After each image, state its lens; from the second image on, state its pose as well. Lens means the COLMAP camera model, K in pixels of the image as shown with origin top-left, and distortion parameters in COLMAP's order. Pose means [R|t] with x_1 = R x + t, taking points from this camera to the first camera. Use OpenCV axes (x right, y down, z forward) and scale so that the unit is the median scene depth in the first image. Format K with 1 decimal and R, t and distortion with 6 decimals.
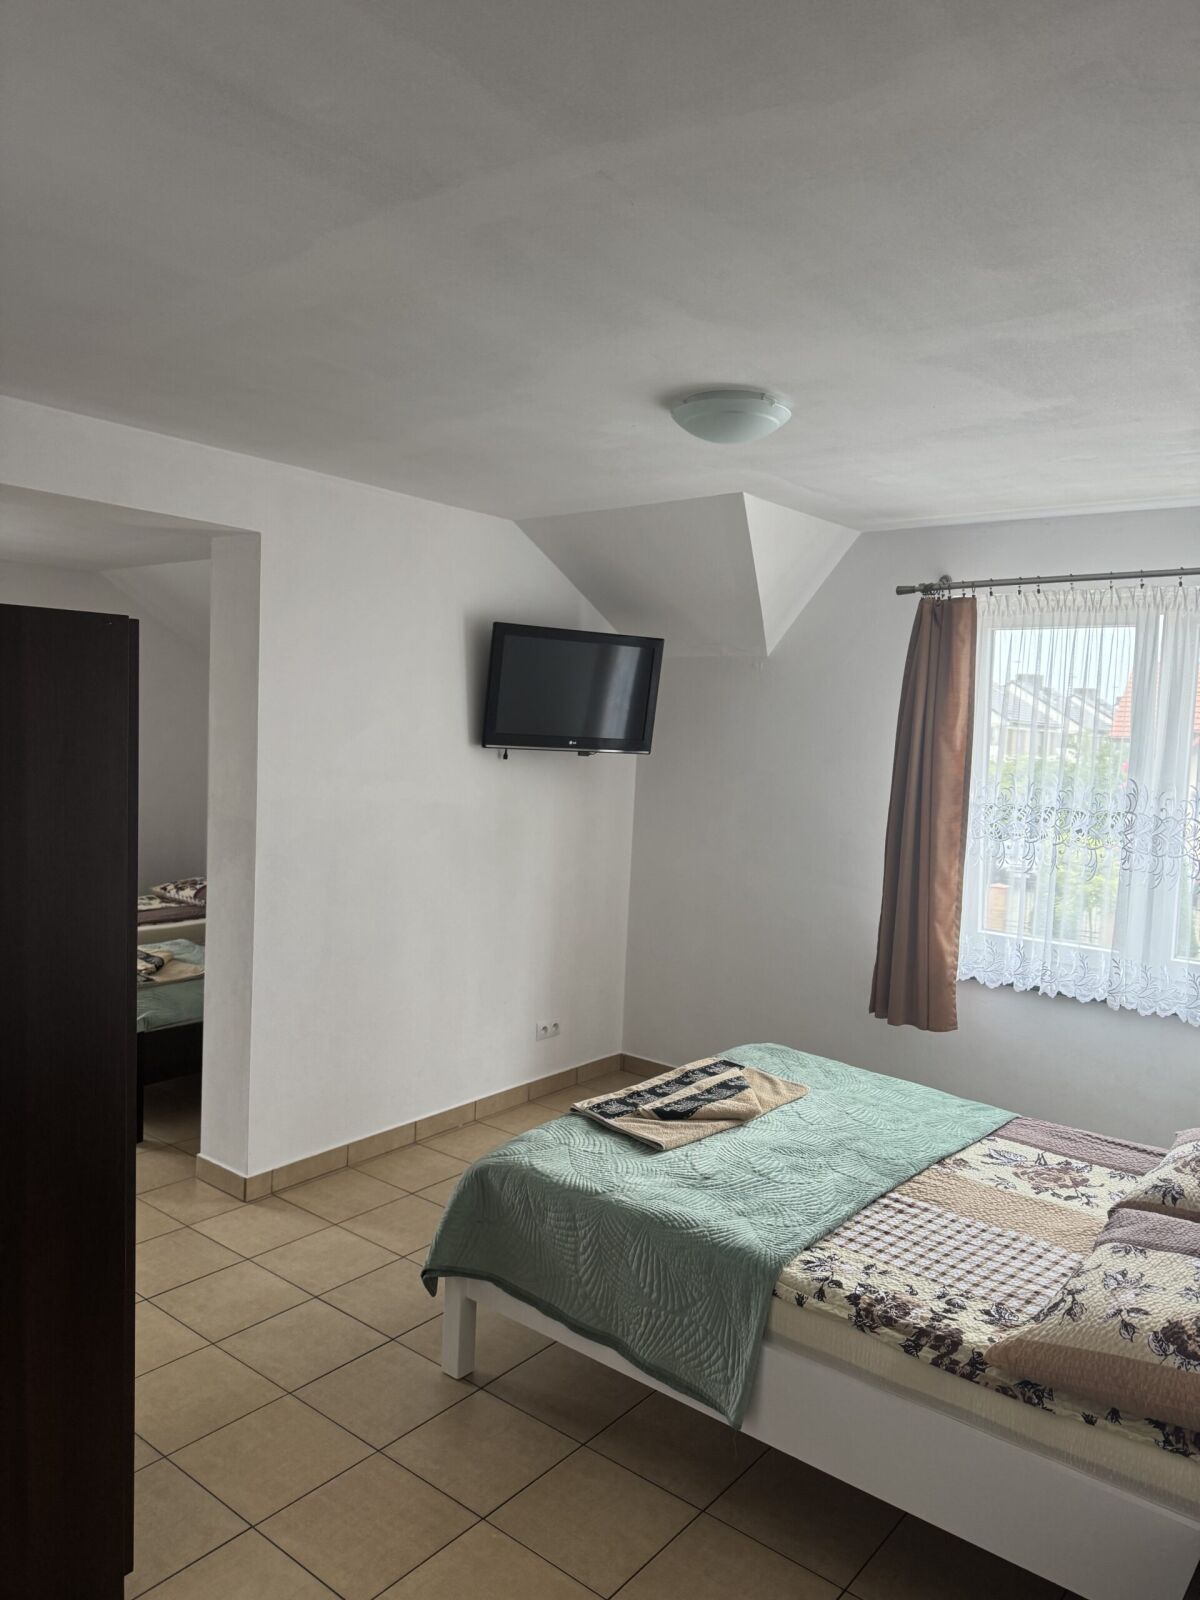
lens RADIAL K [[1127.3, 0, 610.5], [0, 1127.3, 802.8], [0, 0, 1]] dist [0.049805, -0.049695]
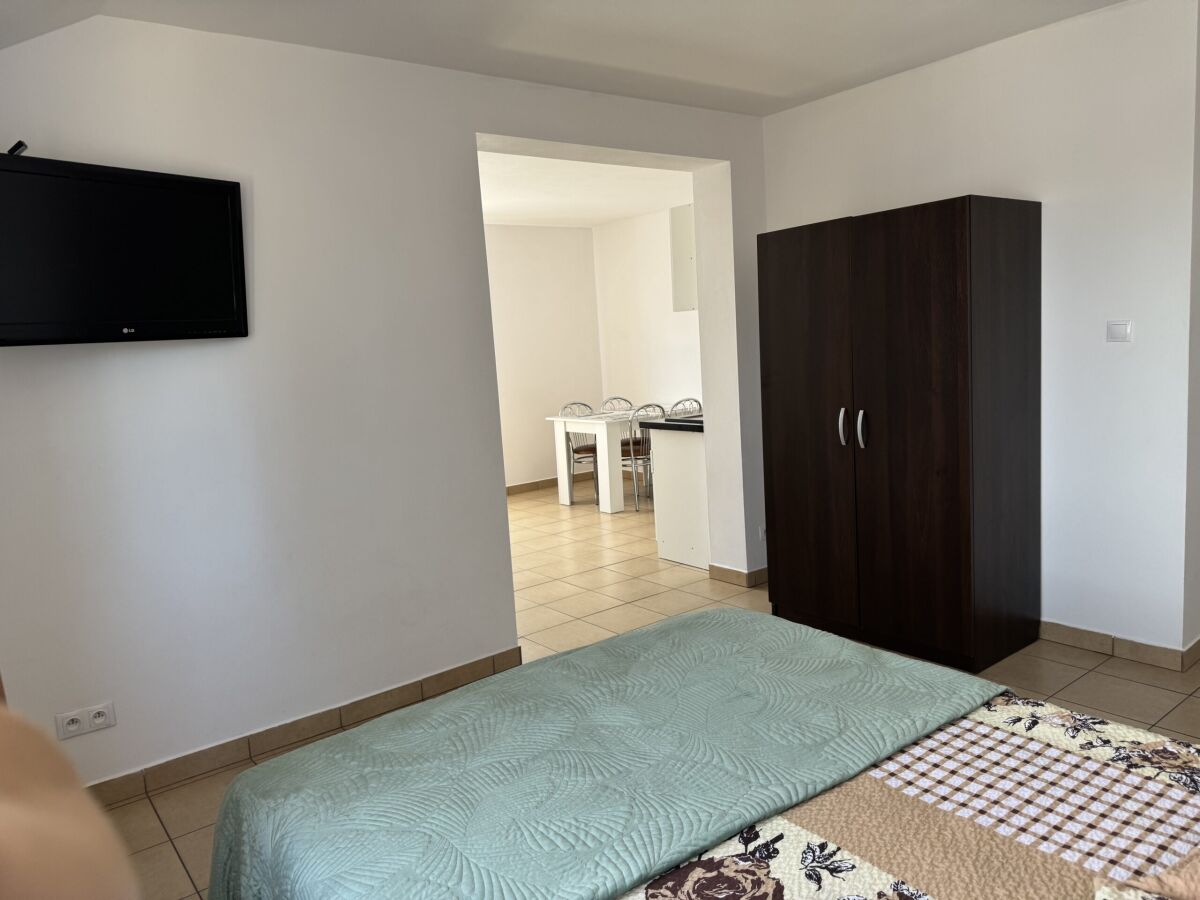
lens RADIAL K [[845.5, 0, 600.6], [0, 845.5, 447.4], [0, 0, 1]] dist [0.049805, -0.049695]
pose [[-0.979953, -0.020896, 0.198130, 0.337562], [0.016652, 0.982414, 0.185972, 0.017091], [-0.198532, 0.185543, -0.962371, 1.297386]]
